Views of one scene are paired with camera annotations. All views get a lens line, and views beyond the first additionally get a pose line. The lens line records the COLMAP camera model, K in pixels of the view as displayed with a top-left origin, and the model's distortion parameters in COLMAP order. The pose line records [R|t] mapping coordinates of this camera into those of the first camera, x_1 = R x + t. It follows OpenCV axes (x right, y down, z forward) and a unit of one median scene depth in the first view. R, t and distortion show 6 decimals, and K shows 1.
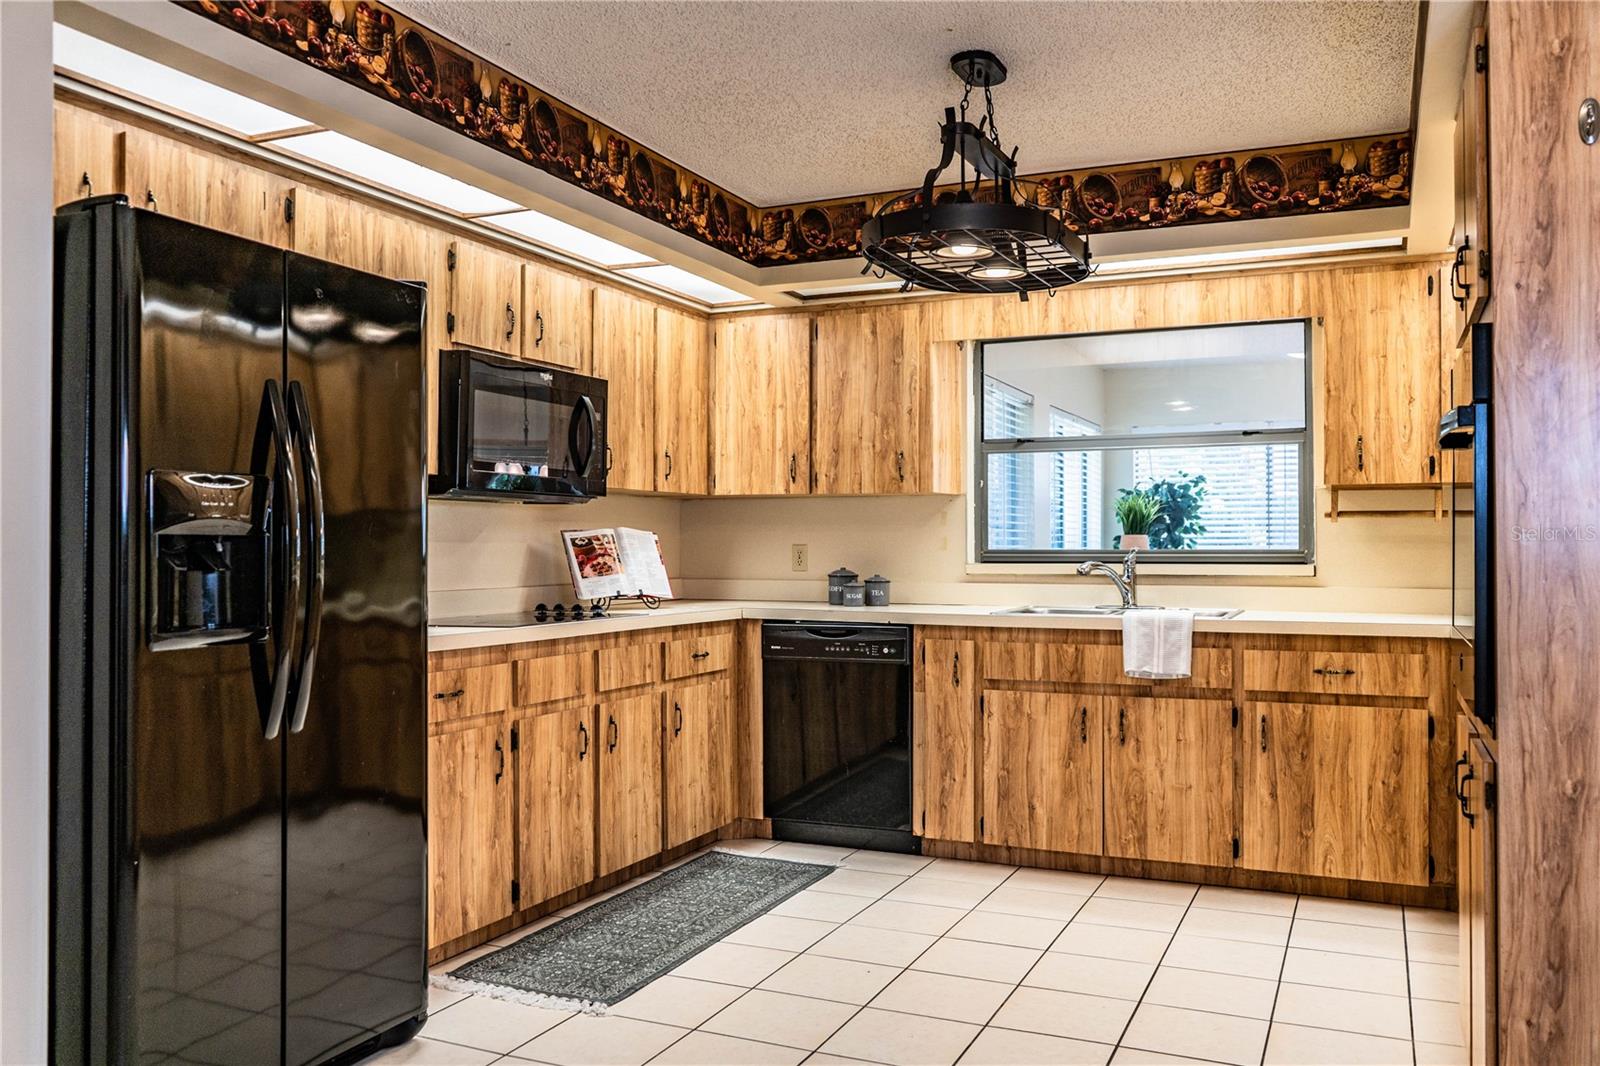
lens RADIAL K [[1279.2, 0, 798.6], [0, 1279.2, 529.7], [0, 0, 1]] dist [-0.015197, 0.010737]
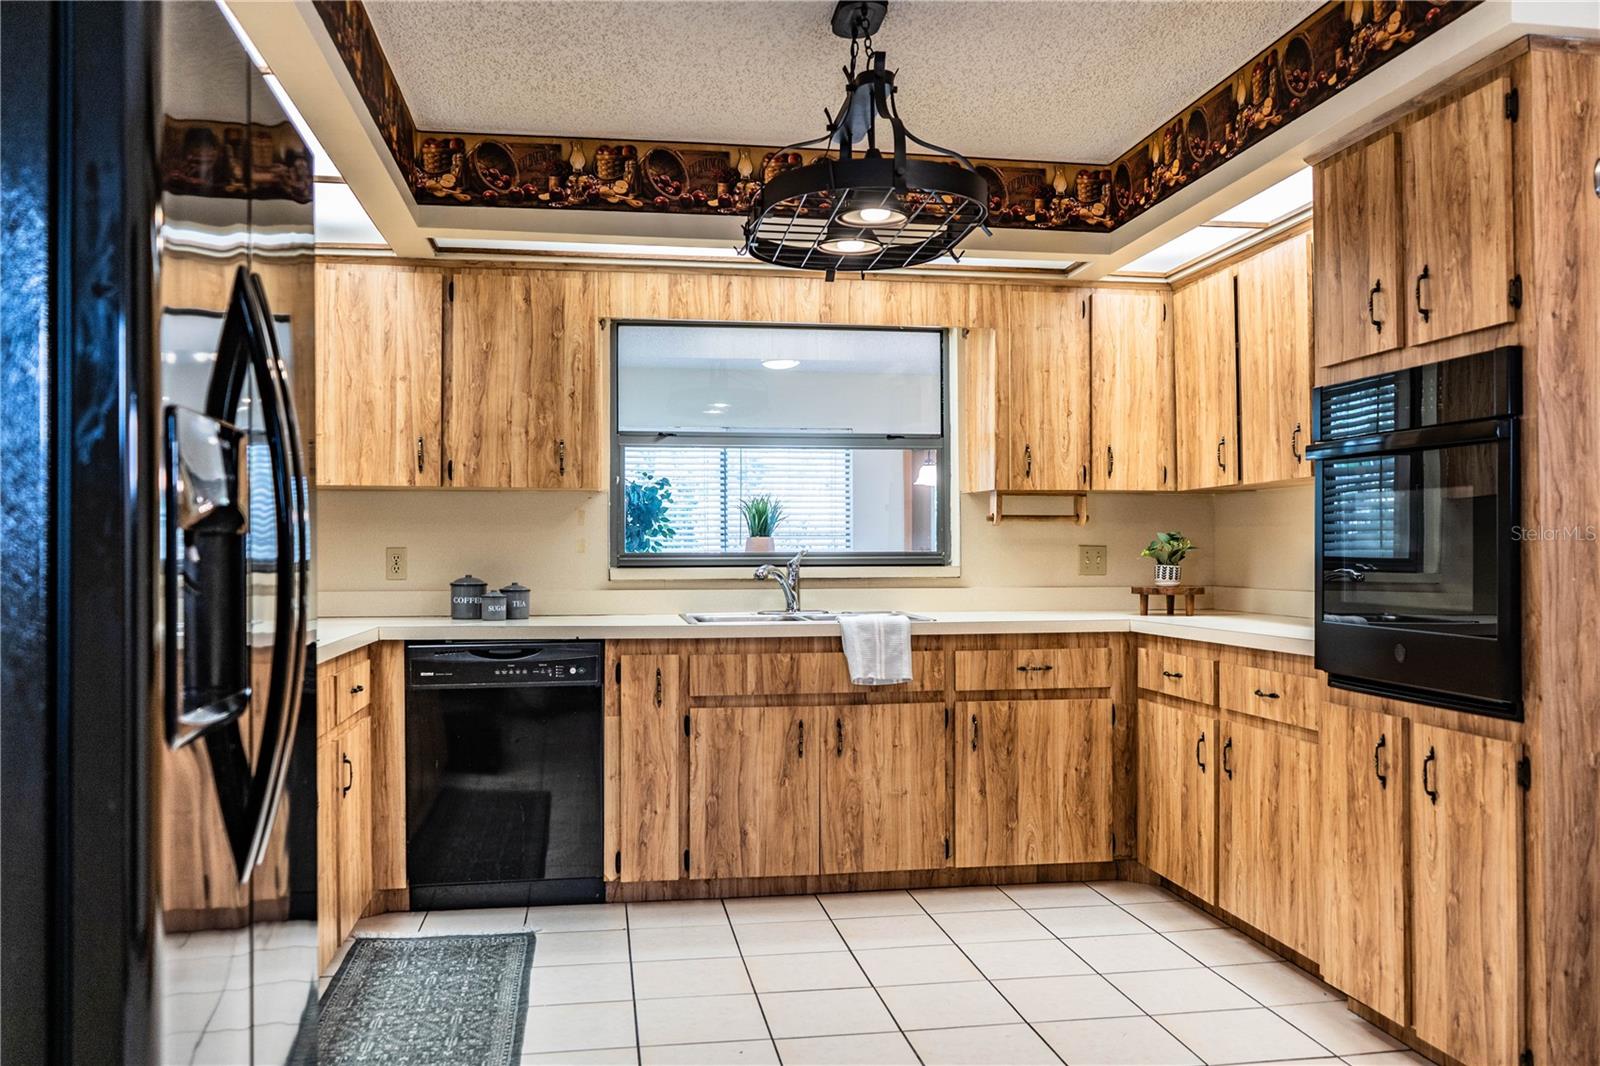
lens RADIAL K [[1279.2, 0, 796.4], [0, 1279.2, 528.6], [0, 0, 1]] dist [-0.015197, 0.010737]
pose [[0.834562, 0.006552, 0.550875, -0.301664], [-0.004893, 0.999978, -0.004480, 0.002223], [-0.550893, 0.001043, 0.834576, 0.215938]]
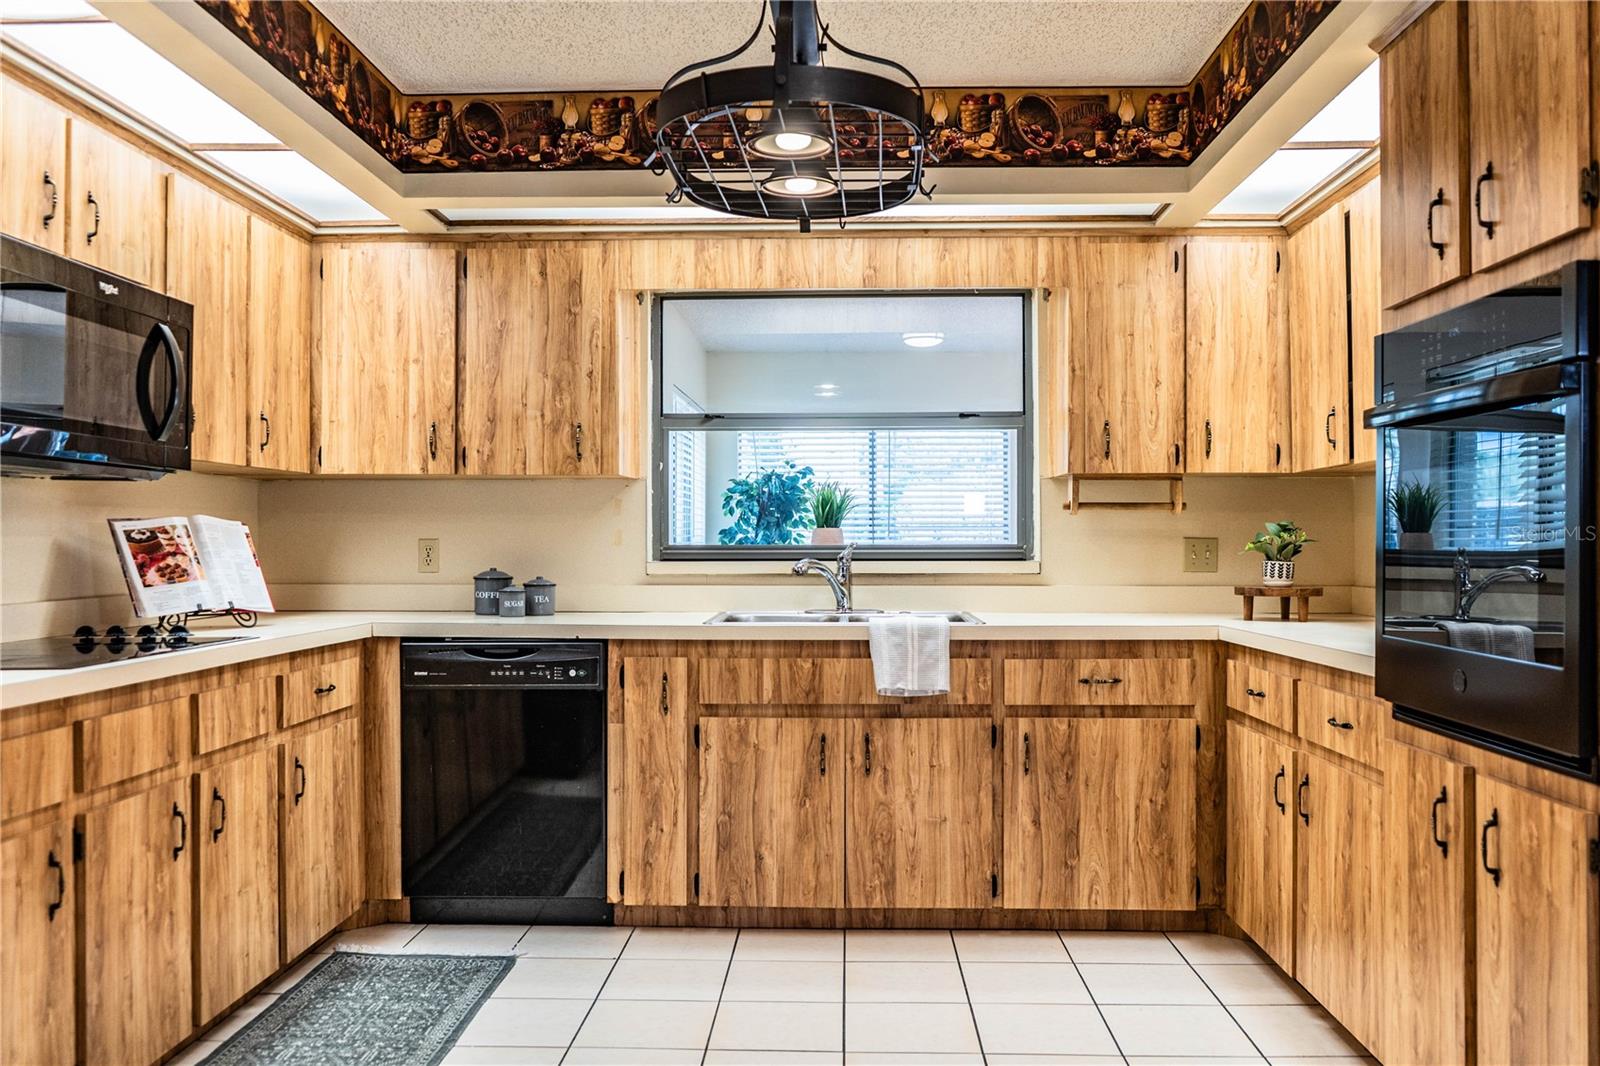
lens RADIAL K [[1279.2, 0, 799.5], [0, 1279.2, 529.3], [0, 0, 1]] dist [-0.015197, 0.010737]
pose [[0.924920, 0.002651, 0.380152, -0.110712], [-0.004361, 0.999984, 0.003638, 0.002227], [-0.380136, -0.005023, 0.924917, 0.232437]]
